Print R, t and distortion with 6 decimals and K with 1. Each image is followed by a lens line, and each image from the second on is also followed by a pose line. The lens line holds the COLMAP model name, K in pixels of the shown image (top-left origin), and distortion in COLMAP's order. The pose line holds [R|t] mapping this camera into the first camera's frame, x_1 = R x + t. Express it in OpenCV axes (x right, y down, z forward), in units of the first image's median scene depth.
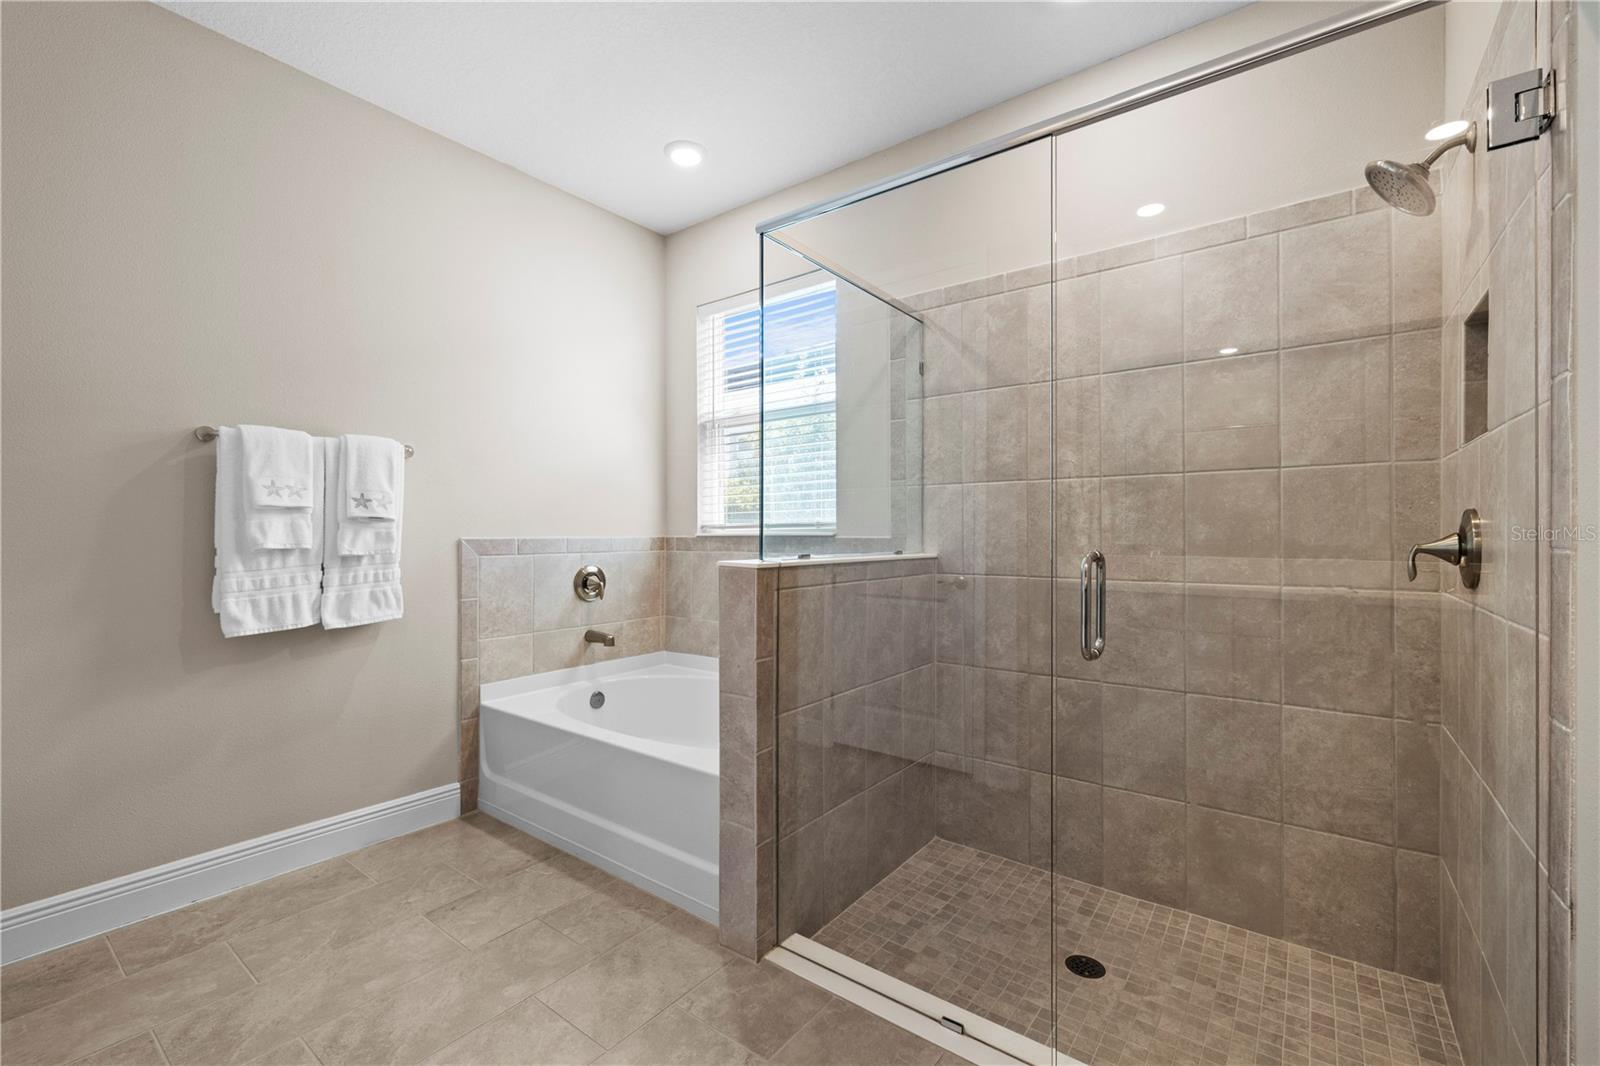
lens RADIAL K [[675.6, 0, 796.5], [0, 675.6, 531.4], [0, 0, 1]] dist [0.002058, -0.000387]
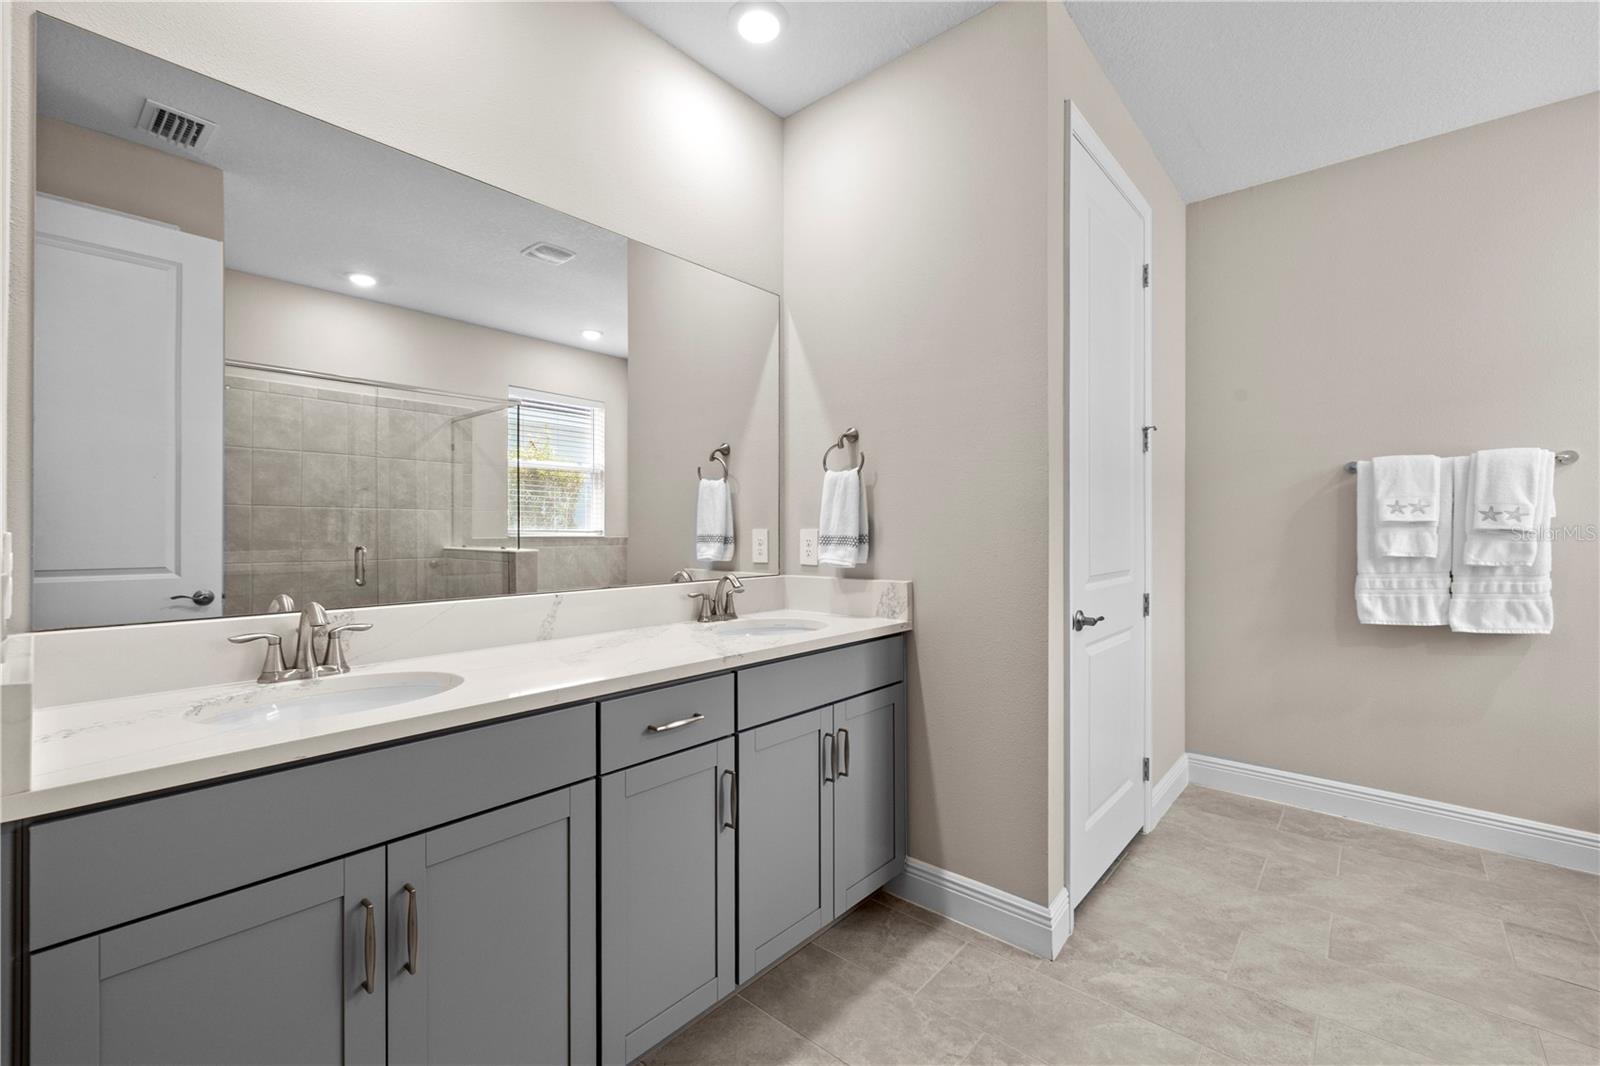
lens RADIAL K [[675.6, 0, 796.9], [0, 675.6, 527.3], [0, 0, 1]] dist [0.002058, -0.000387]
pose [[-0.064440, -0.002541, -0.997918, 0.494729], [0.001967, 0.999994, -0.002673, -0.025227], [0.997920, -0.002135, -0.064434, 0.002093]]
